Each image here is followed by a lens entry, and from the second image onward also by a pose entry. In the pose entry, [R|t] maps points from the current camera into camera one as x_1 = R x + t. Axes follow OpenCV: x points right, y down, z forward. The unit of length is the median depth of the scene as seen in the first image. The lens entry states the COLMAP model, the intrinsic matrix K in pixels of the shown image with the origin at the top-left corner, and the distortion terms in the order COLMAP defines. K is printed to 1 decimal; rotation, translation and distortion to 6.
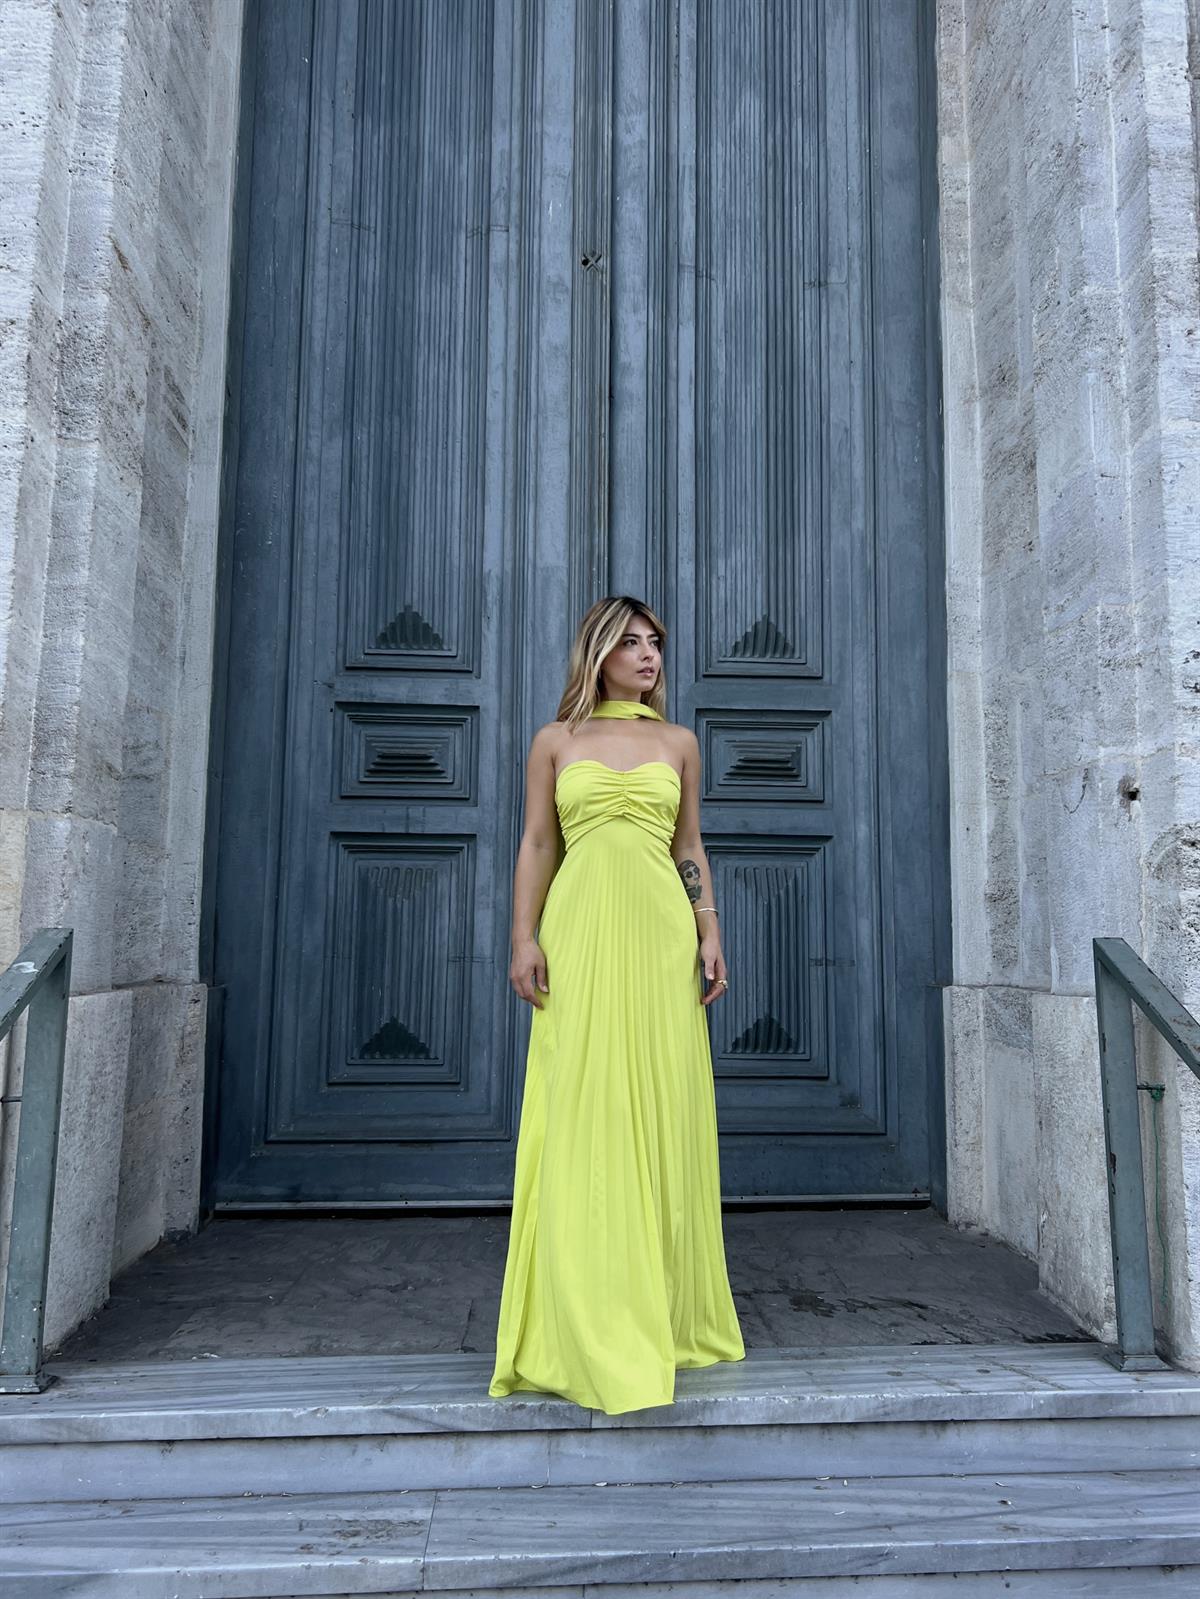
lens RADIAL K [[1344.9, 0, 667.5], [0, 1344.9, 757.9], [0, 0, 1]] dist [0.053044, -0.072085]
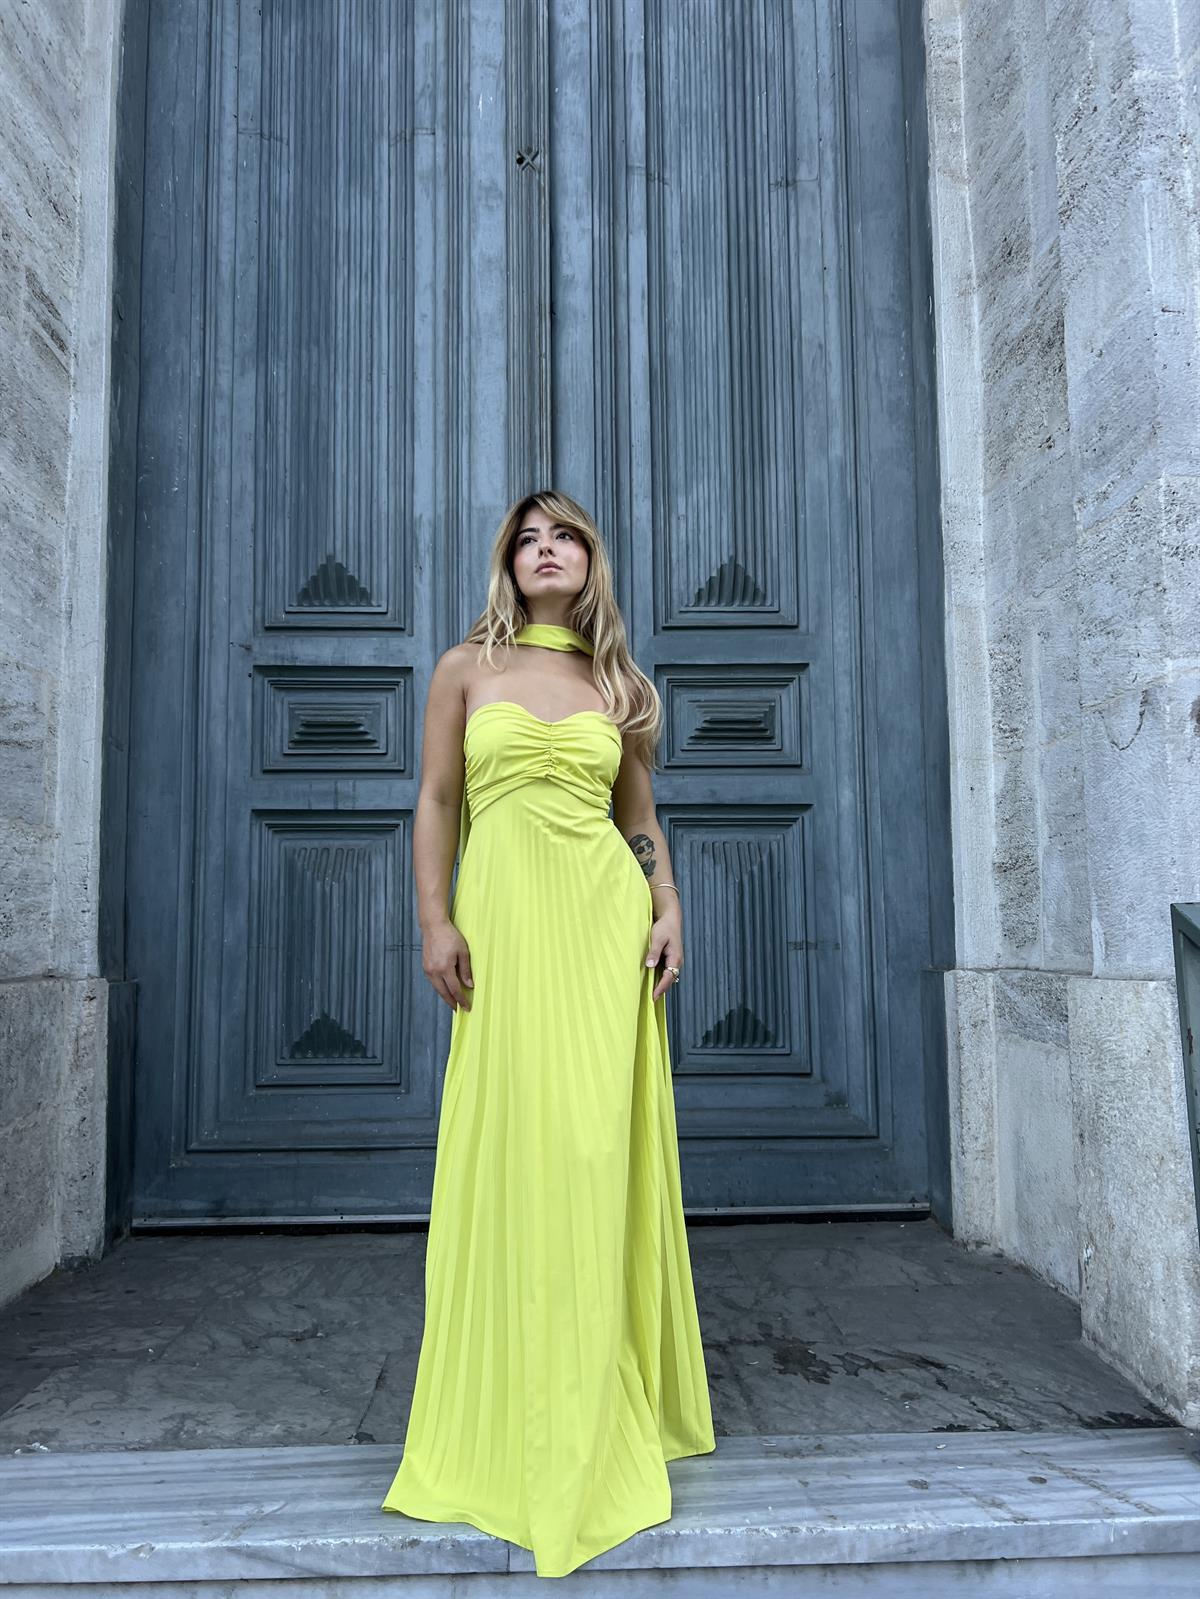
lens RADIAL K [[1207.4, 0, 586.0], [0, 1207.4, 815.4], [0, 0, 1]] dist [0.039763, -0.041450]
pose [[0.998348, -0.020358, -0.053733, 0.016791], [0.022370, 0.999061, 0.037102, 0.033247], [0.052927, -0.038242, 0.997866, 0.199439]]
